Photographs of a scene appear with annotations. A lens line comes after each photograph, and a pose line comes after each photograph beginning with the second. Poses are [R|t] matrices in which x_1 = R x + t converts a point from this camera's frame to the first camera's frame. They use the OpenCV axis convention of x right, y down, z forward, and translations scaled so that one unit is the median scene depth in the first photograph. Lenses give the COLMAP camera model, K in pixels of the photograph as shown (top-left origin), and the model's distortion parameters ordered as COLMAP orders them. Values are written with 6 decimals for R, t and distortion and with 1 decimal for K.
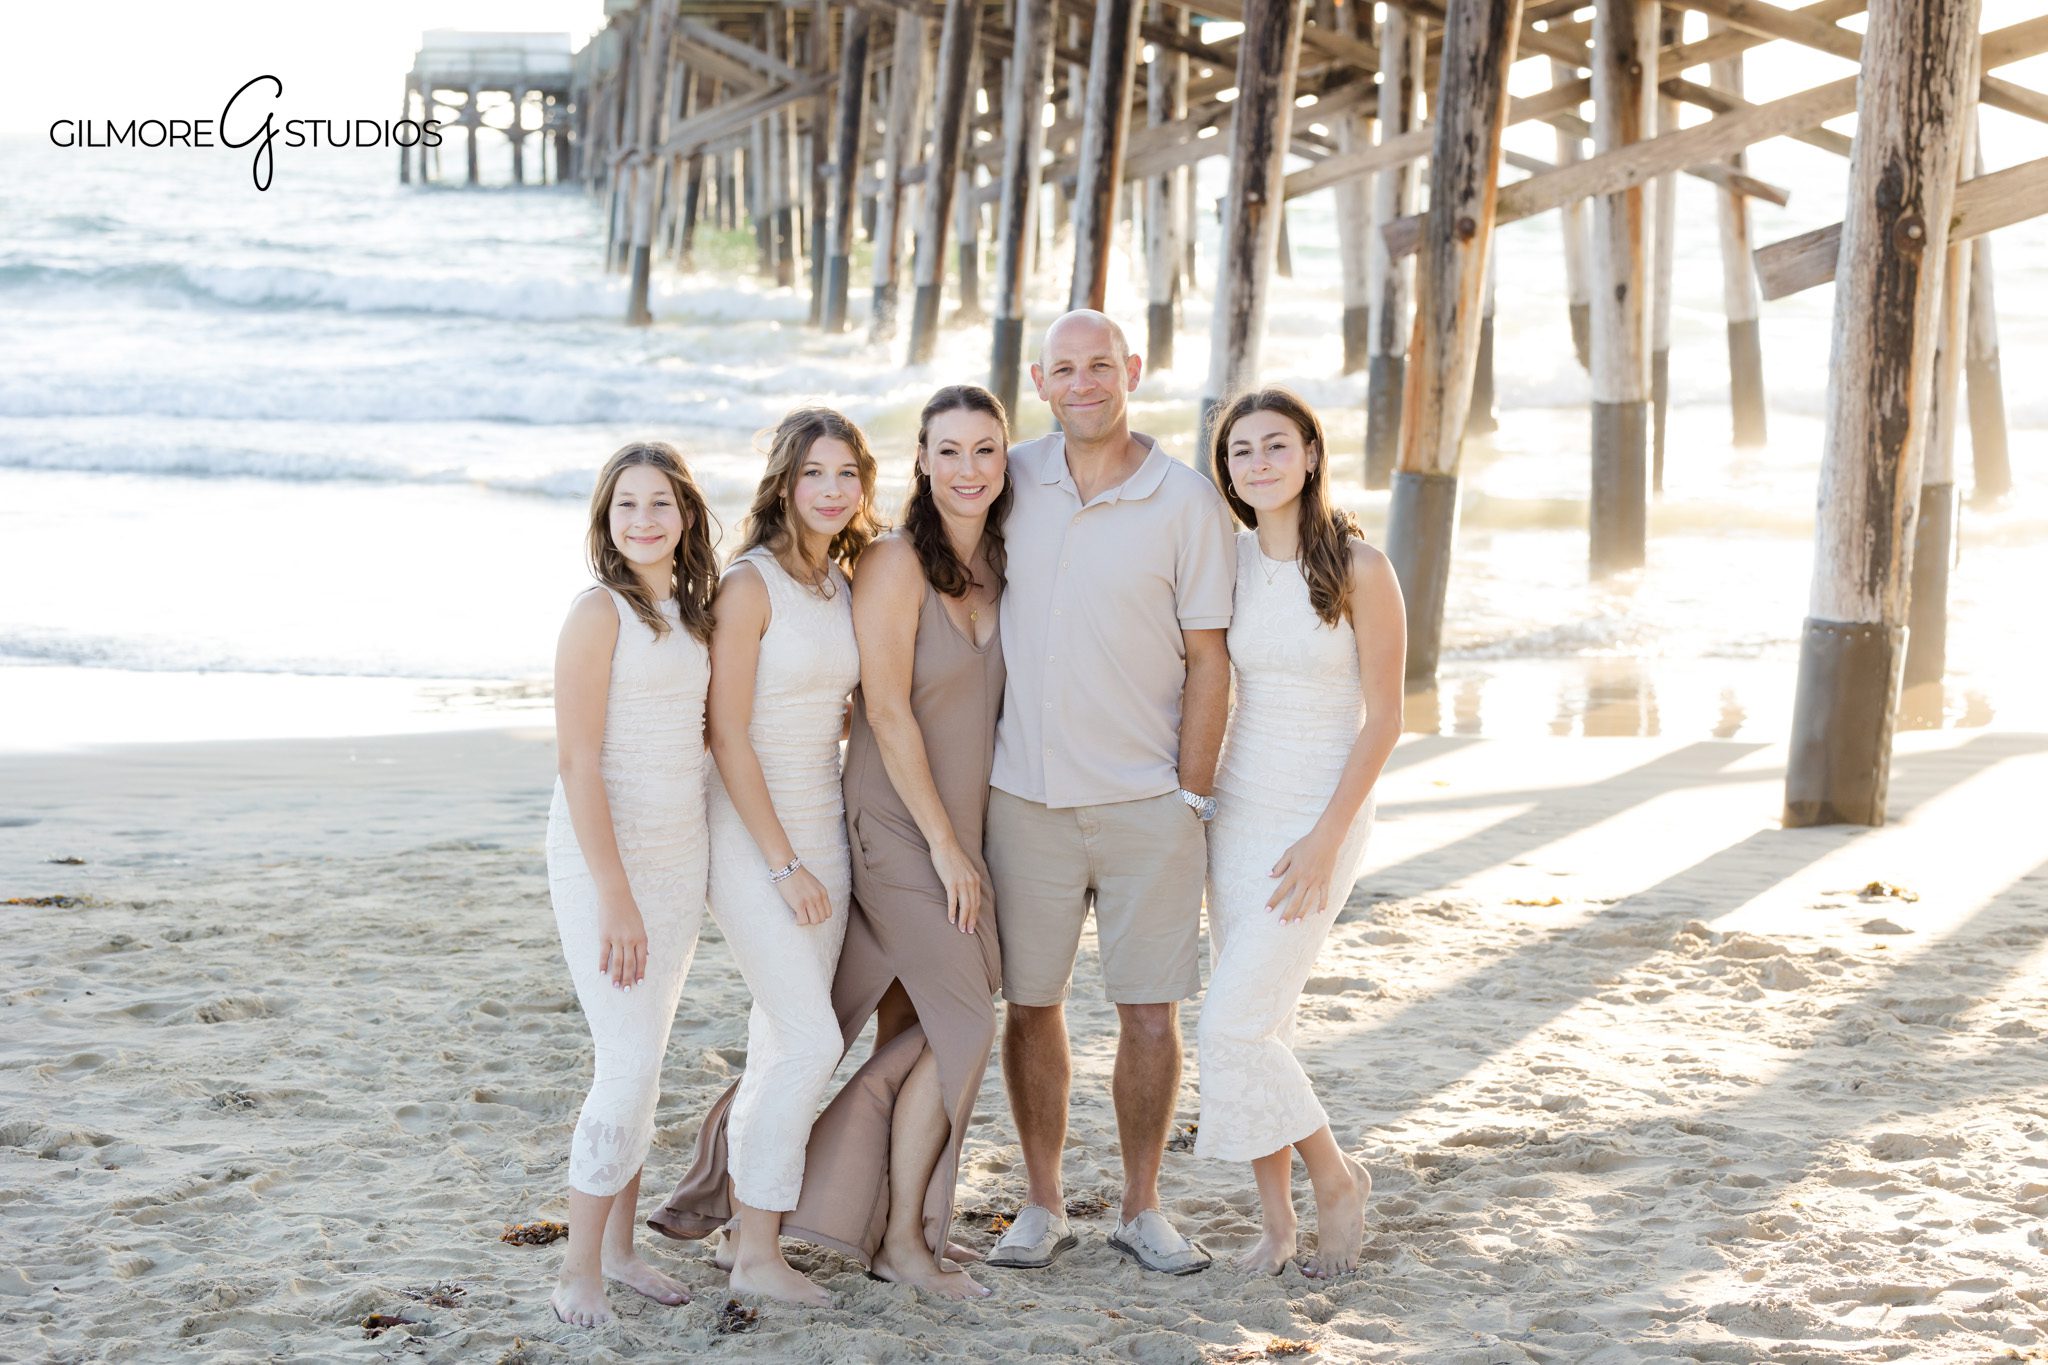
lens RADIAL K [[3787.8, 0, 1024.0], [0, 3787.8, 682.5], [0, 0, 1]] dist [-0.039300, 0.396383]
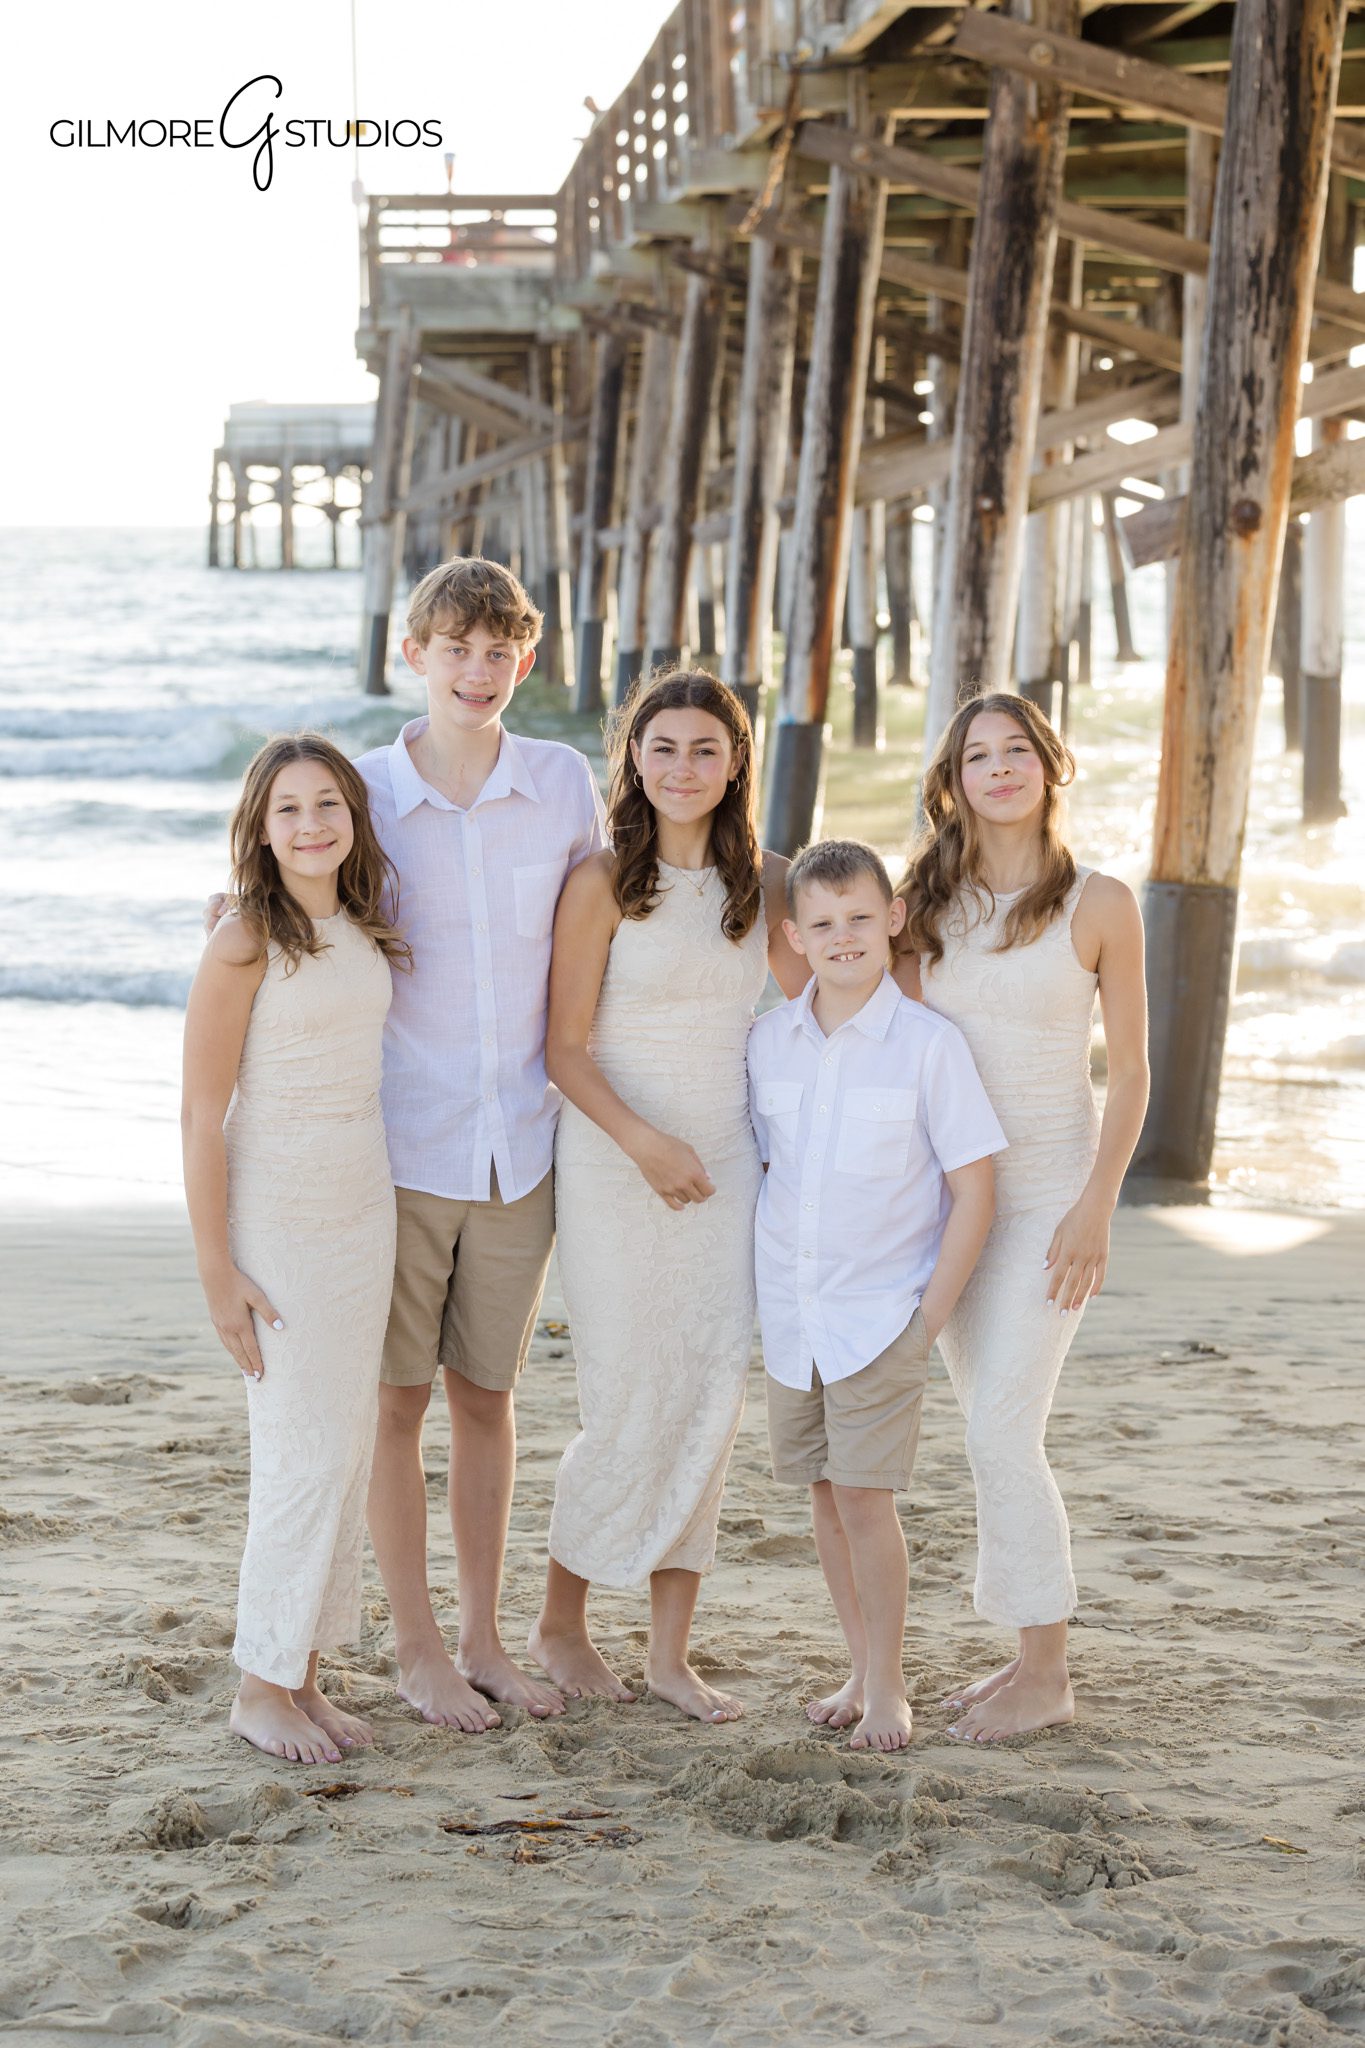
lens RADIAL K [[3996.8, 0, 682.5], [0, 3996.8, 1024.0], [0, 0, 1]] dist [0.026031, -0.132939]
pose [[0.998788, -0.006553, -0.048775, 0.038716], [0.005795, 0.999861, -0.015658, -0.014859], [0.048871, 0.015357, 0.998687, 0.219036]]
